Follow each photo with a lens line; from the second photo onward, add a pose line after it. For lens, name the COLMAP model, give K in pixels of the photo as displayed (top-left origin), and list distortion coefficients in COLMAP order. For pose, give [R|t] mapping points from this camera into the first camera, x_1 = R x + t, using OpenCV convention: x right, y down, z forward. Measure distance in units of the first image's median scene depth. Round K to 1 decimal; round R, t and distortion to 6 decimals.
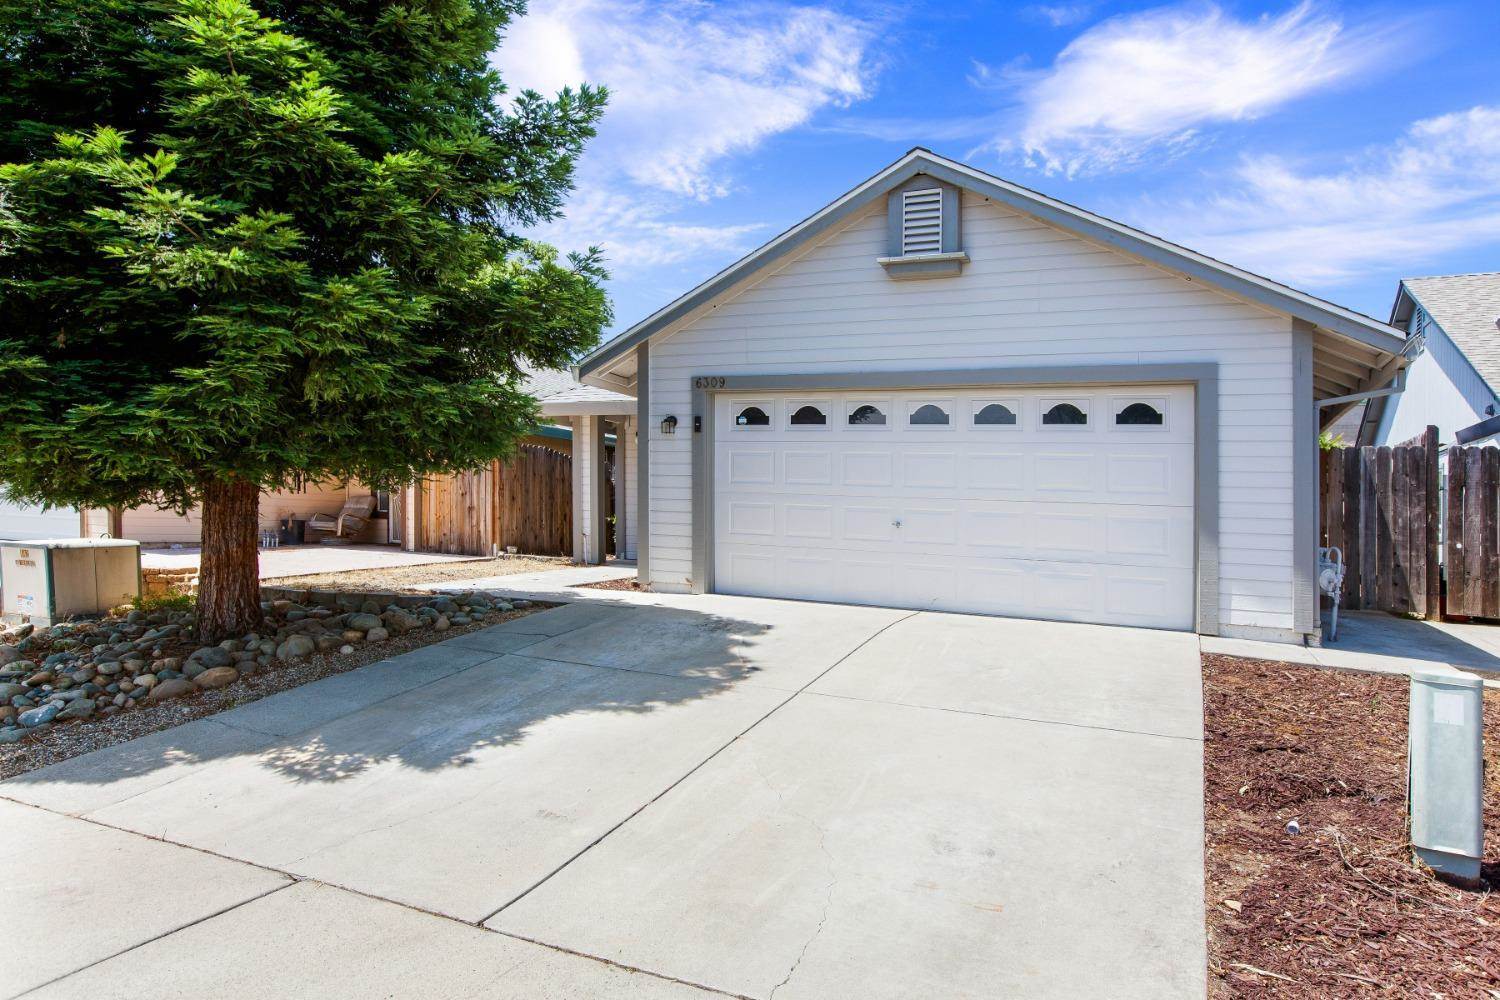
lens RADIAL K [[976.0, 0, 747.1], [0, 976.0, 491.2], [0, 0, 1]] dist [-0.021574, 0.003522]
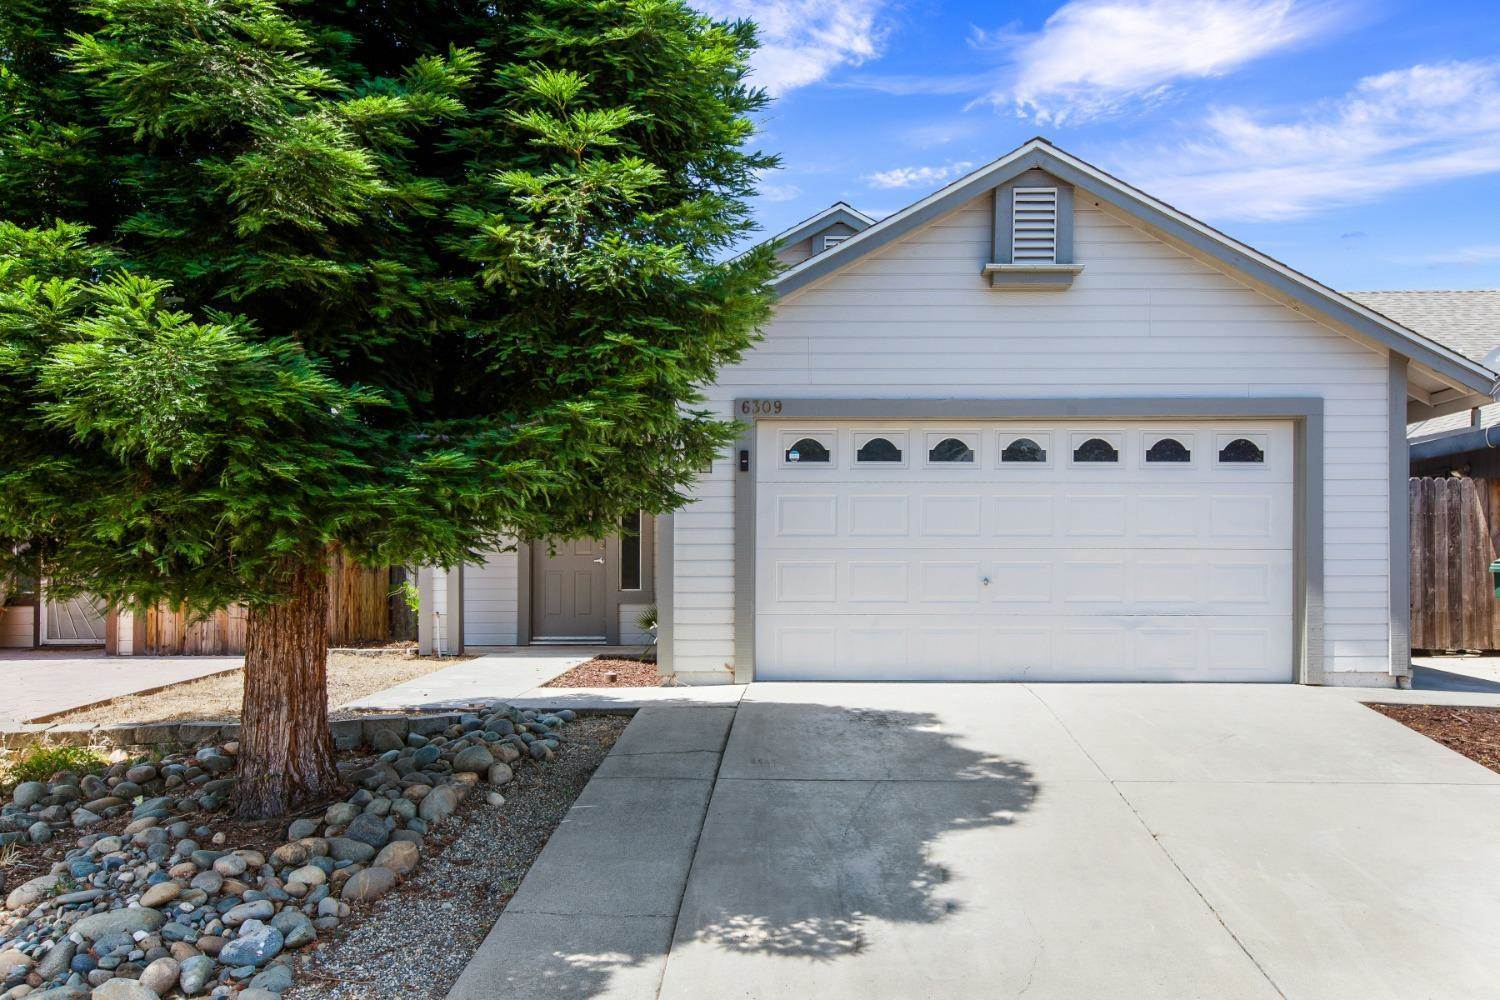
lens RADIAL K [[1379.4, 0, 750.4], [0, 1379.4, 505.2], [0, 0, 1]] dist [0.000385, 0.004499]
pose [[0.896448, -0.017928, 0.442787, -0.584096], [0.024208, 0.999671, -0.008535, -0.027451], [-0.442488, 0.018370, 0.896586, 0.033742]]
